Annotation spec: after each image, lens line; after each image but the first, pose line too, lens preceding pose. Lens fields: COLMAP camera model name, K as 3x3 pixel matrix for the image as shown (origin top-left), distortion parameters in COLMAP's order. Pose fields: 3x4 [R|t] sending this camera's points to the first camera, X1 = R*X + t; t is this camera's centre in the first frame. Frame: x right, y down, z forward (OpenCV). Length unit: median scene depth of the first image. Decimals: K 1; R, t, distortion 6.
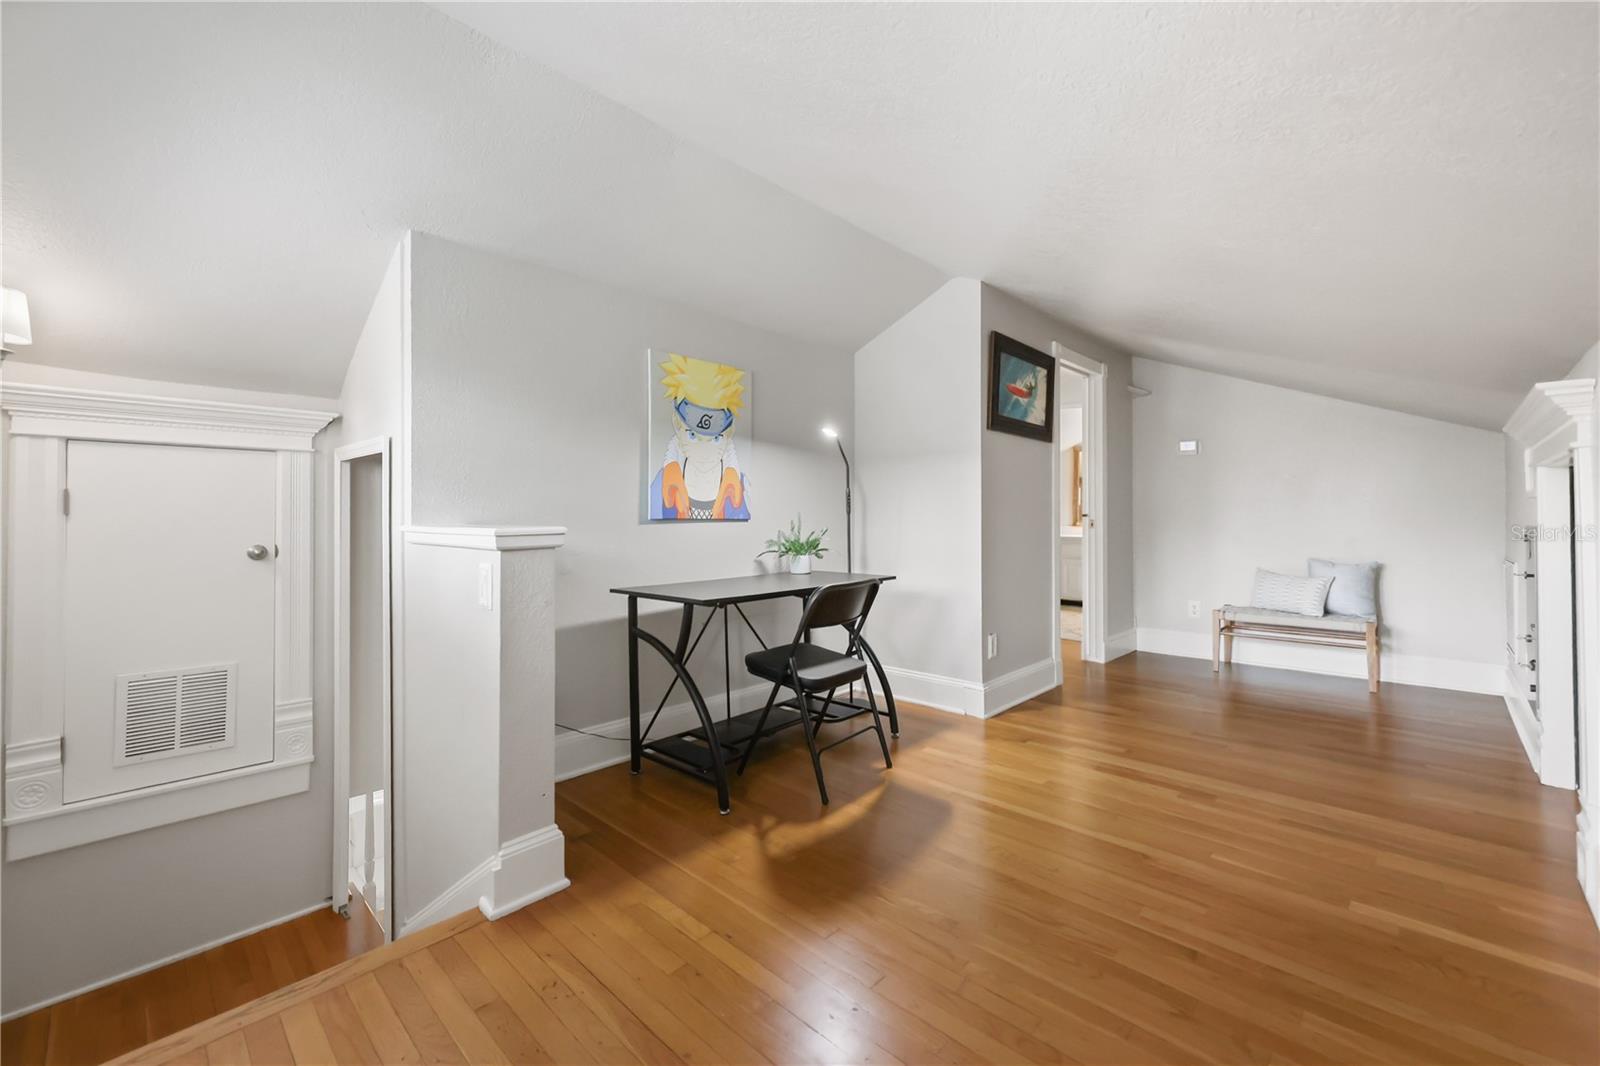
lens RADIAL K [[648.1, 0, 805.9], [0, 648.1, 532.6], [0, 0, 1]] dist [-0.000651, 0.000135]
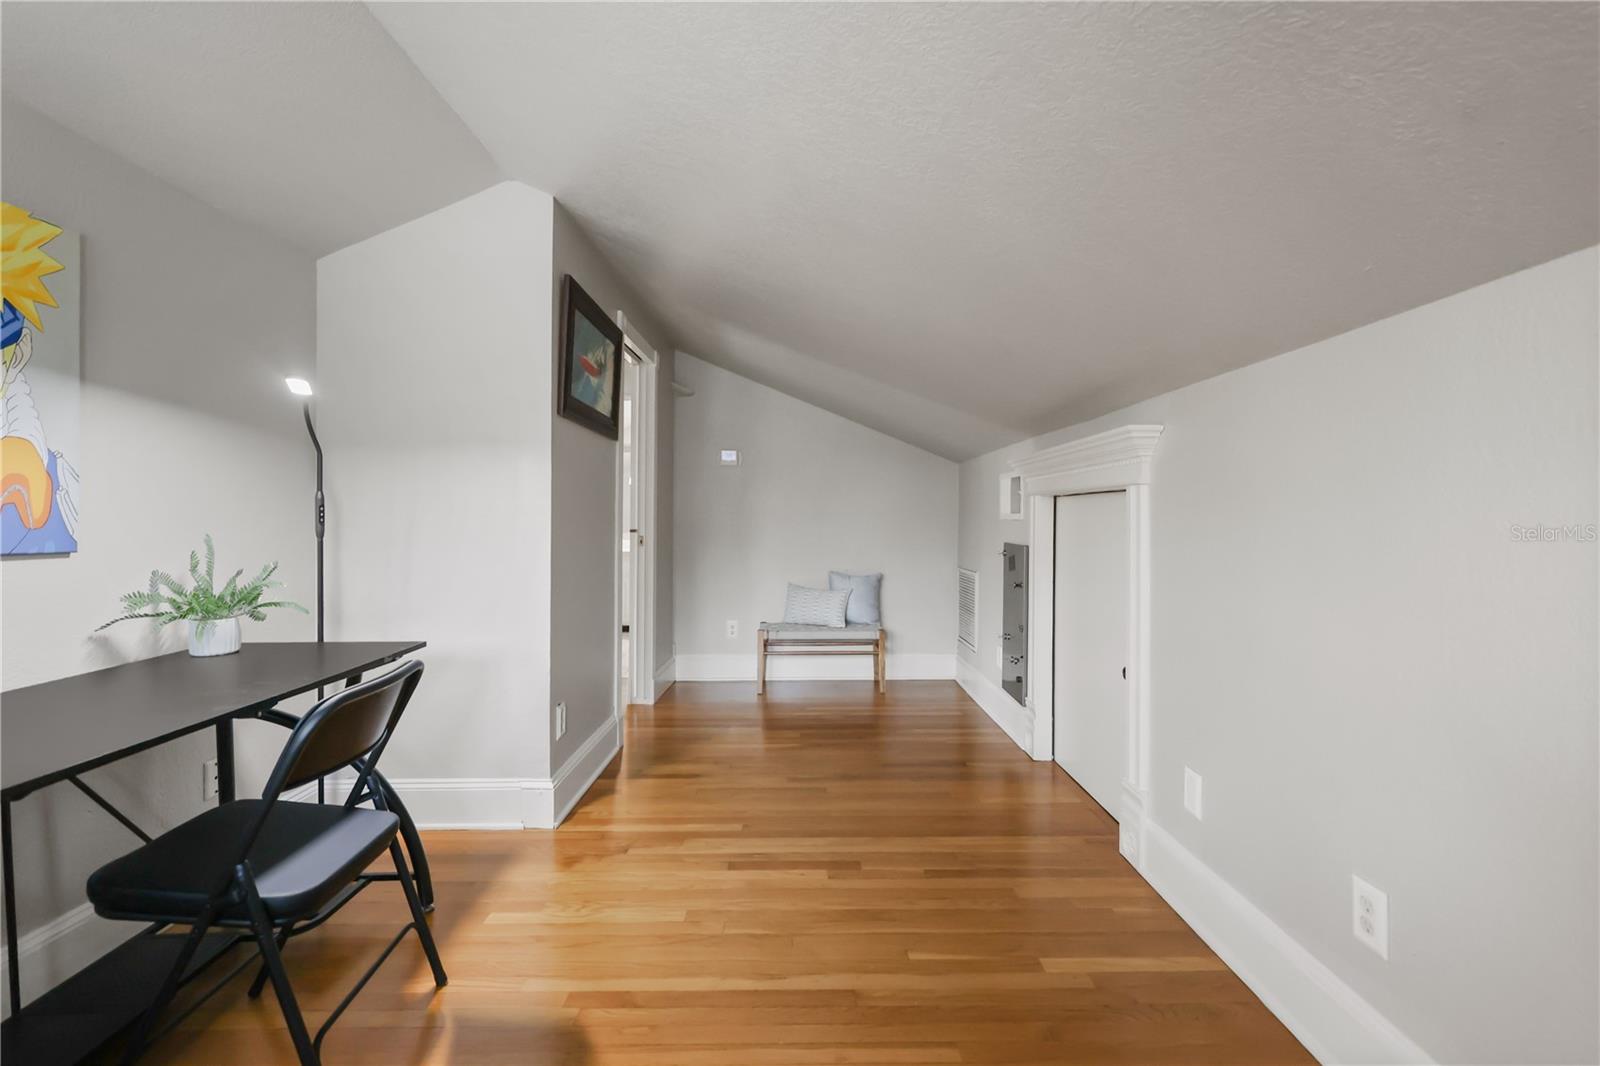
lens RADIAL K [[711.4, 0, 799.9], [0, 711.4, 532.6], [0, 0, 1]] dist [0.000270, -0.000014]
pose [[0.722036, -0.006020, 0.691830, -0.061956], [0.011058, 0.999935, -0.002841, -0.026079], [-0.691767, 0.009702, 0.722055, 0.263975]]
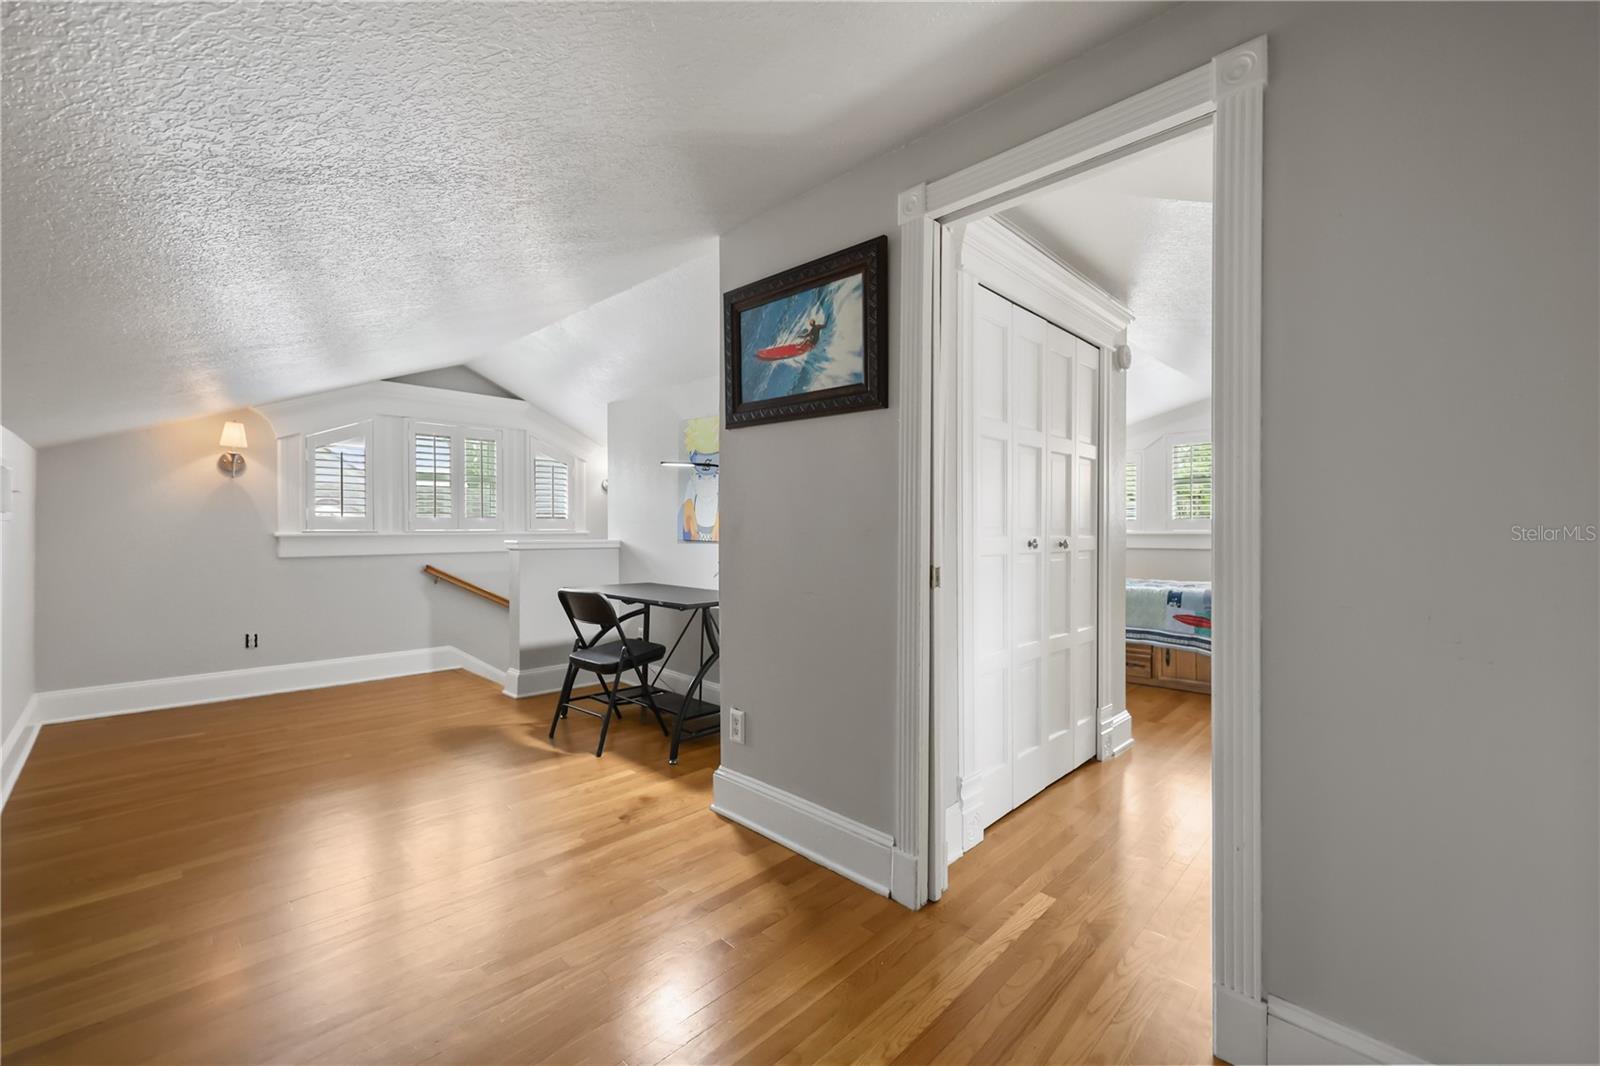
lens RADIAL K [[648.1, 0, 805.9], [0, 648.1, 532.6], [0, 0, 1]] dist [-0.000651, 0.000135]
pose [[-0.009016, 0.011004, -0.999899, 1.053492], [-0.020779, 0.999721, 0.011190, -0.051200], [0.999743, 0.020877, -0.008785, 1.123959]]
